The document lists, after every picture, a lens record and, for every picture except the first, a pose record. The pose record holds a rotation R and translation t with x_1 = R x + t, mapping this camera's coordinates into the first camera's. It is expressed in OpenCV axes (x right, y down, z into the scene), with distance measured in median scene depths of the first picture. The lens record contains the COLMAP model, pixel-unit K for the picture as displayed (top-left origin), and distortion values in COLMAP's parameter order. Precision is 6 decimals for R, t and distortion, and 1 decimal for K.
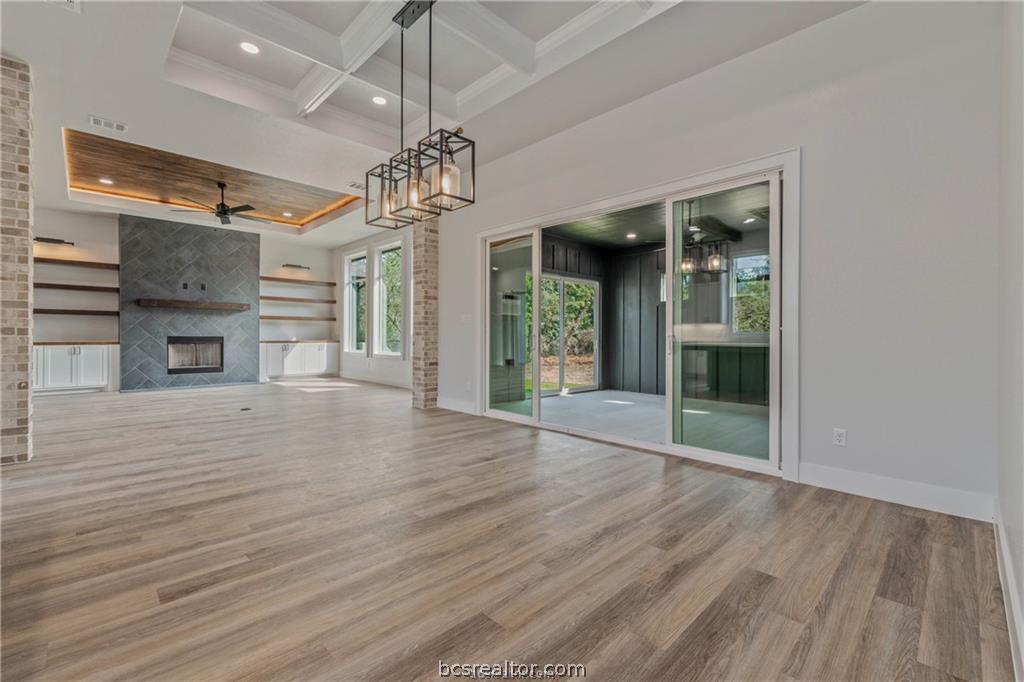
lens RADIAL K [[441.3, 0, 514.9], [0, 441.3, 336.7], [0, 0, 1]] dist [0.001783, -0.001463]
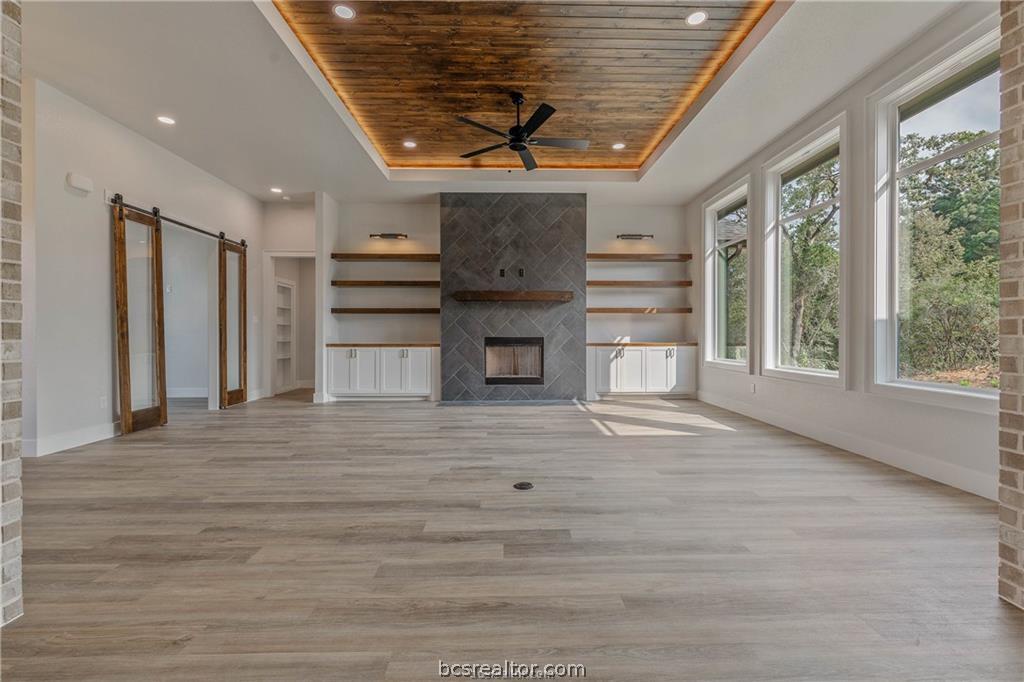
lens RADIAL K [[441.3, 0, 514.0], [0, 441.3, 335.6], [0, 0, 1]] dist [0.001783, -0.001463]
pose [[0.728894, -0.002722, -0.684621, -0.221195], [0.002309, 0.999996, -0.001518, -0.002297], [0.684622, -0.000474, 0.728898, 0.504465]]
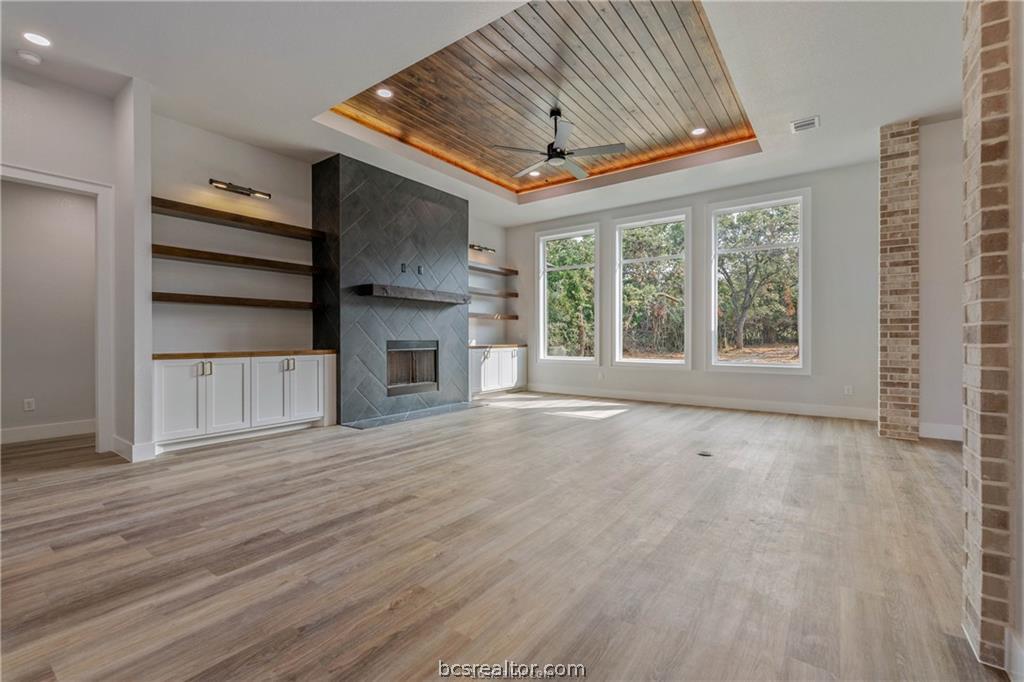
lens RADIAL K [[441.3, 0, 516.0], [0, 441.3, 342.2], [0, 0, 1]] dist [0.001783, -0.001463]
pose [[0.986488, -0.006847, 0.163691, -0.785207], [0.005085, 0.999925, 0.011183, -0.005760], [-0.163755, -0.010200, 0.986448, 0.326549]]
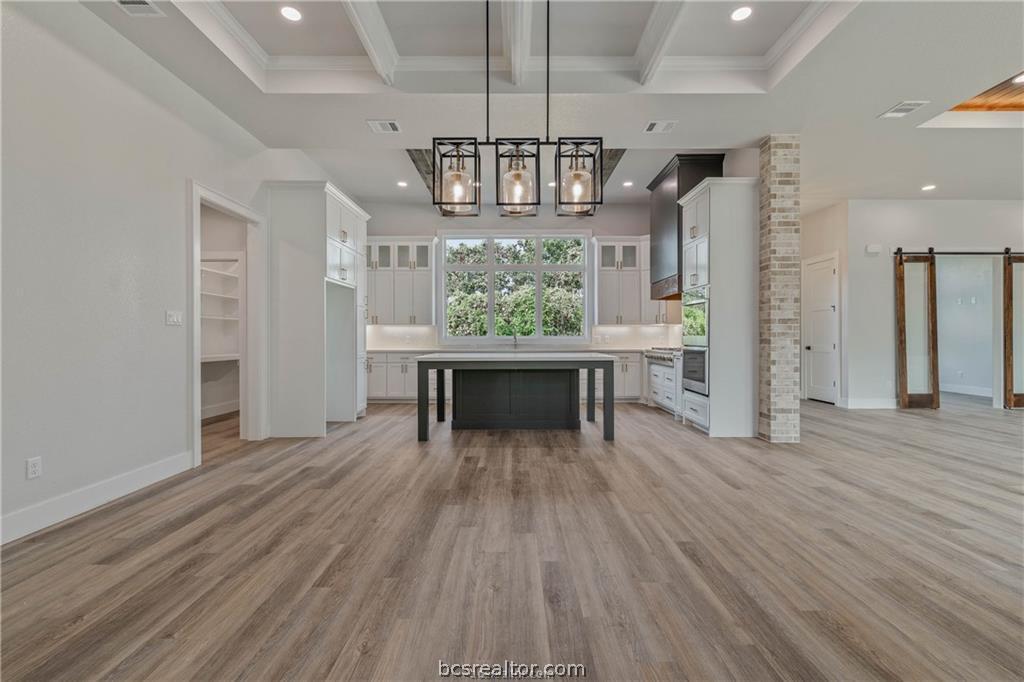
lens RADIAL K [[441.3, 0, 517.2], [0, 441.3, 336.6], [0, 0, 1]] dist [0.001783, -0.001463]
pose [[-0.696643, -0.005432, -0.717398, 0.162056], [-0.002616, 0.999984, -0.005032, -0.008297], [0.717414, -0.001628, -0.696646, 0.640466]]
